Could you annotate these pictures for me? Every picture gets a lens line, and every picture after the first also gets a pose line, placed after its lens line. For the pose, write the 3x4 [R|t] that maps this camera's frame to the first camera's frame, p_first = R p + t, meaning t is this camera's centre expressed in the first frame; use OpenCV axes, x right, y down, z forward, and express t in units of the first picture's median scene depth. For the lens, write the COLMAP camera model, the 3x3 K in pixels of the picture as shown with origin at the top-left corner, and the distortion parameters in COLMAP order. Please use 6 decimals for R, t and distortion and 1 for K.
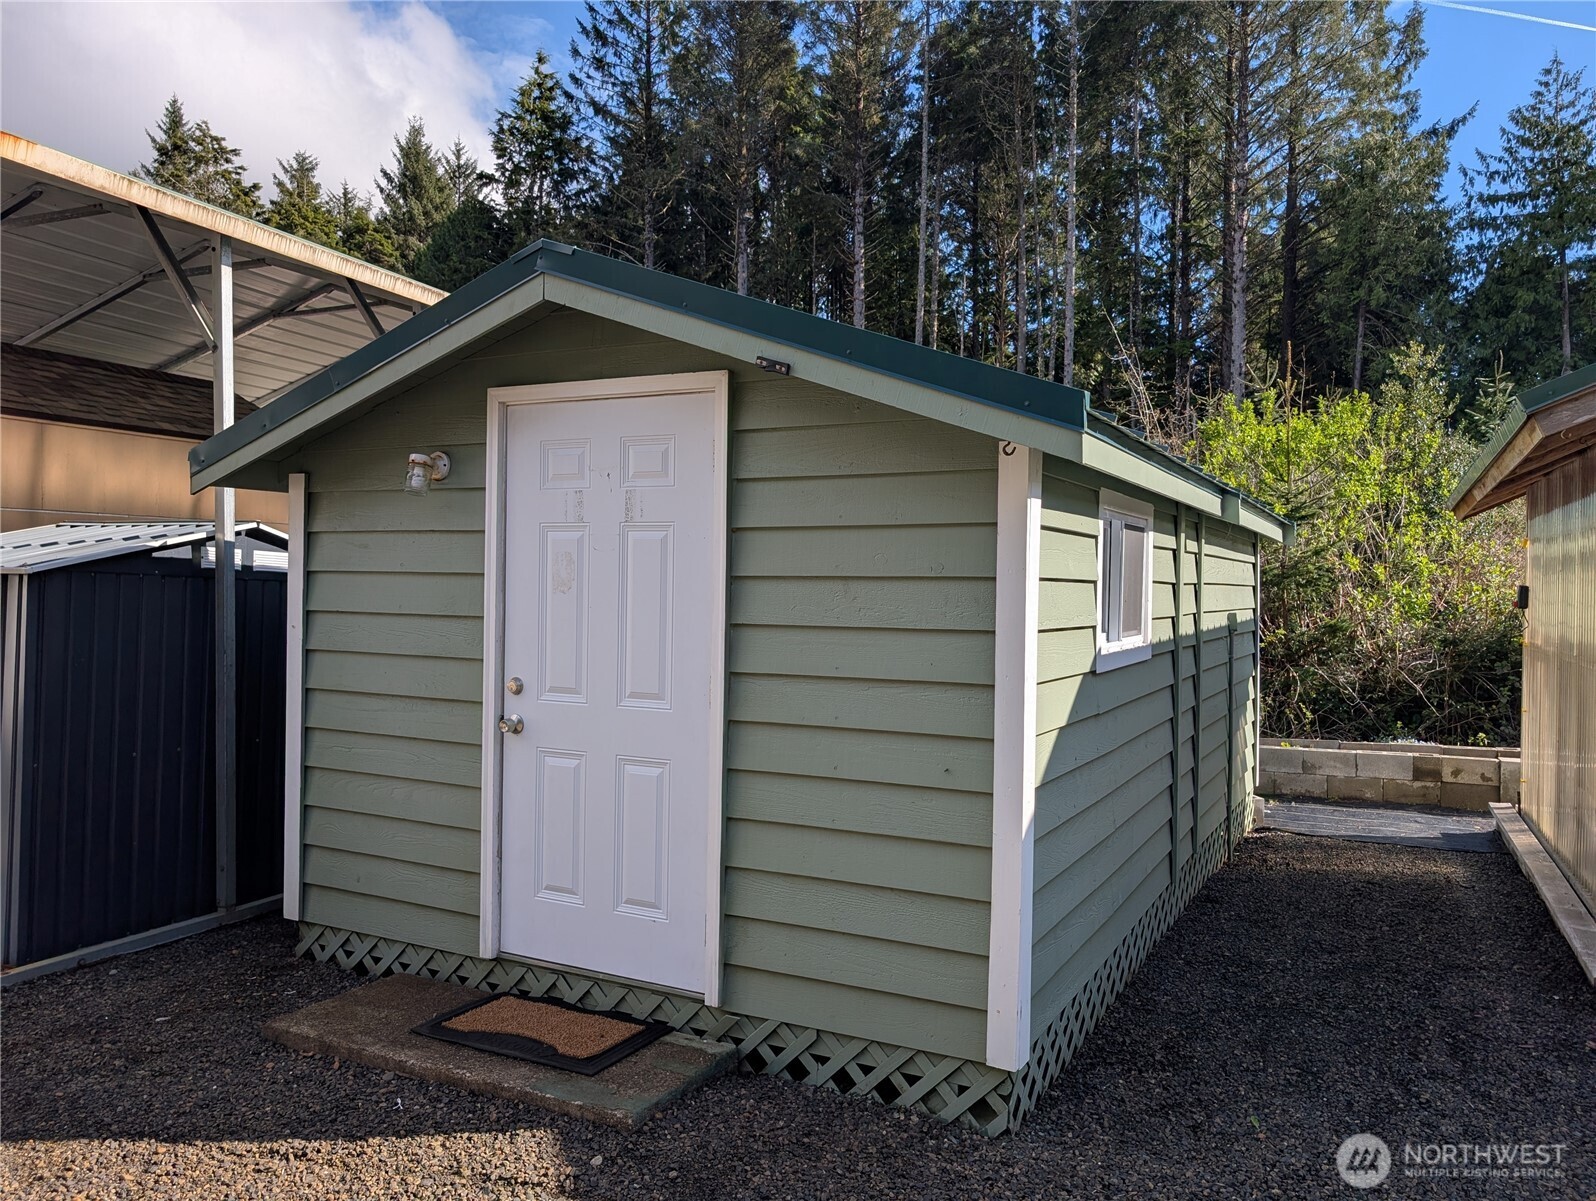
lens RADIAL K [[1151.8, 0, 832.3], [0, 1151.8, 610.6], [0, 0, 1]] dist [0.015356, -0.010584]
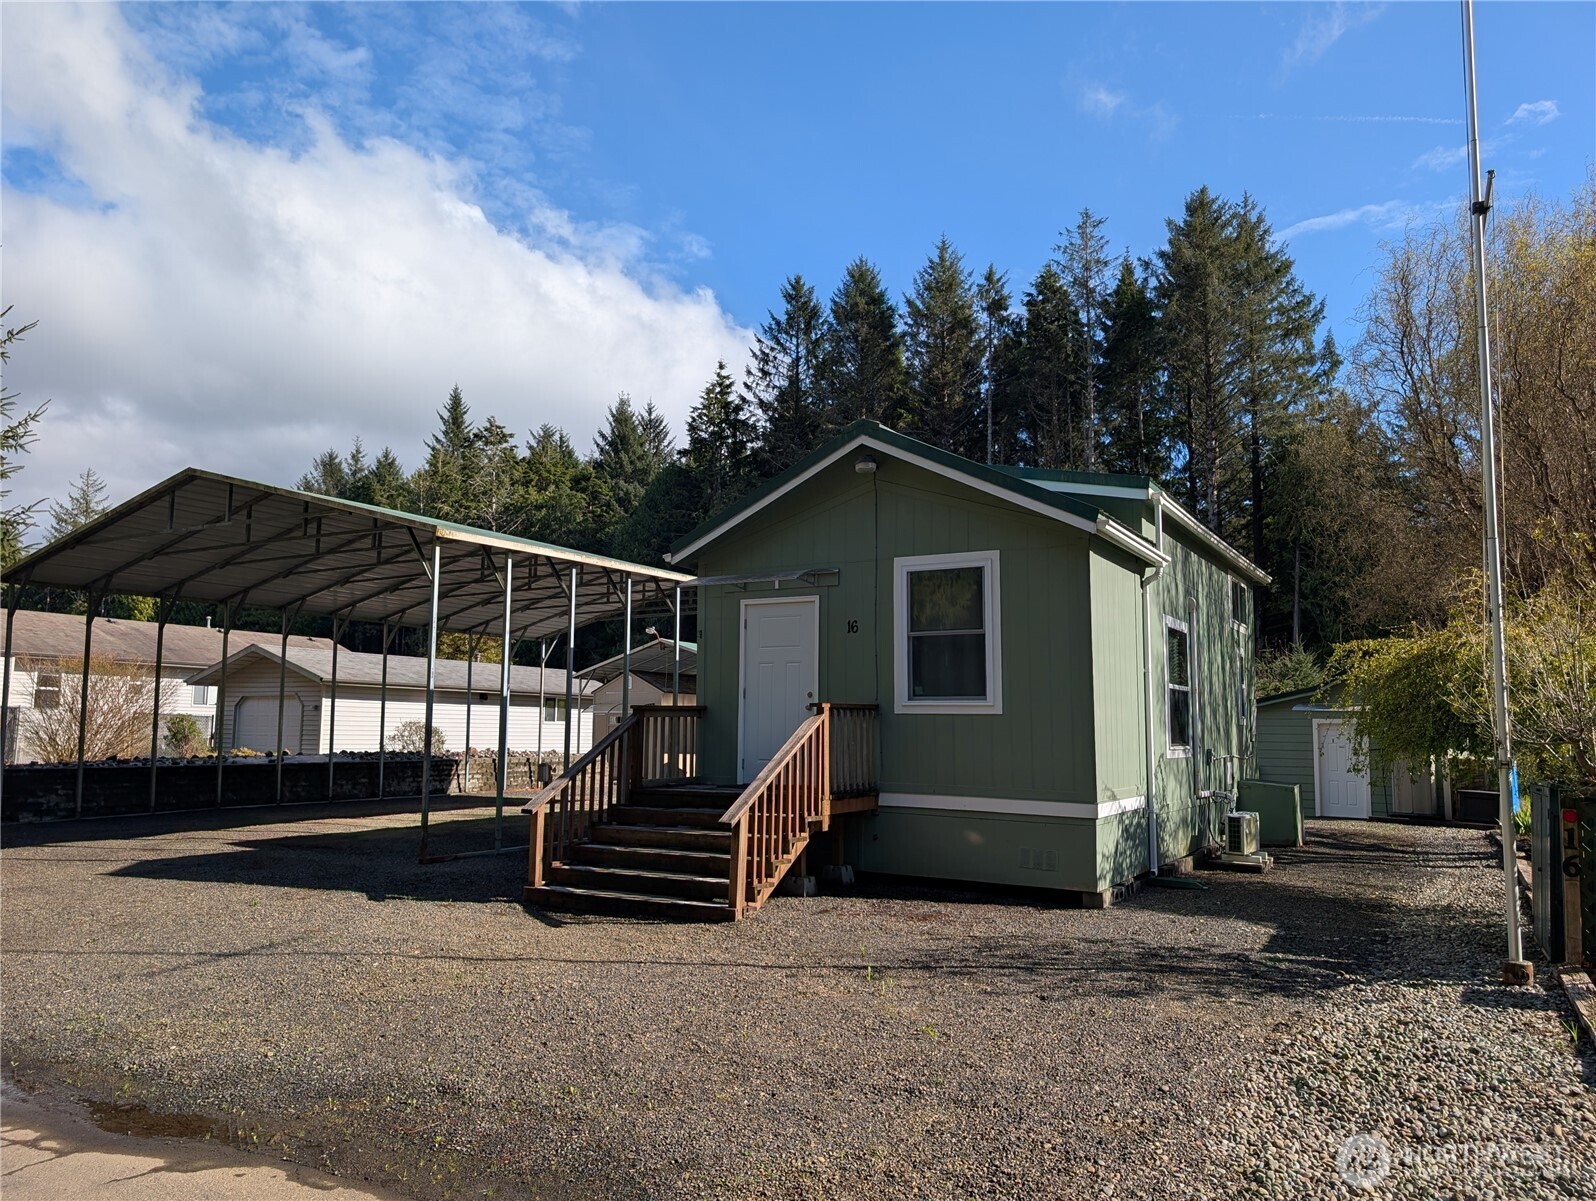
lens RADIAL K [[1151.8, 0, 794.5], [0, 1151.8, 613.1], [0, 0, 1]] dist [0.015356, -0.010584]
pose [[0.990203, -0.014772, -0.138854, 0.029638], [-0.003564, 0.991391, -0.130887, 0.009763], [0.139592, 0.130099, 0.981625, -0.342708]]
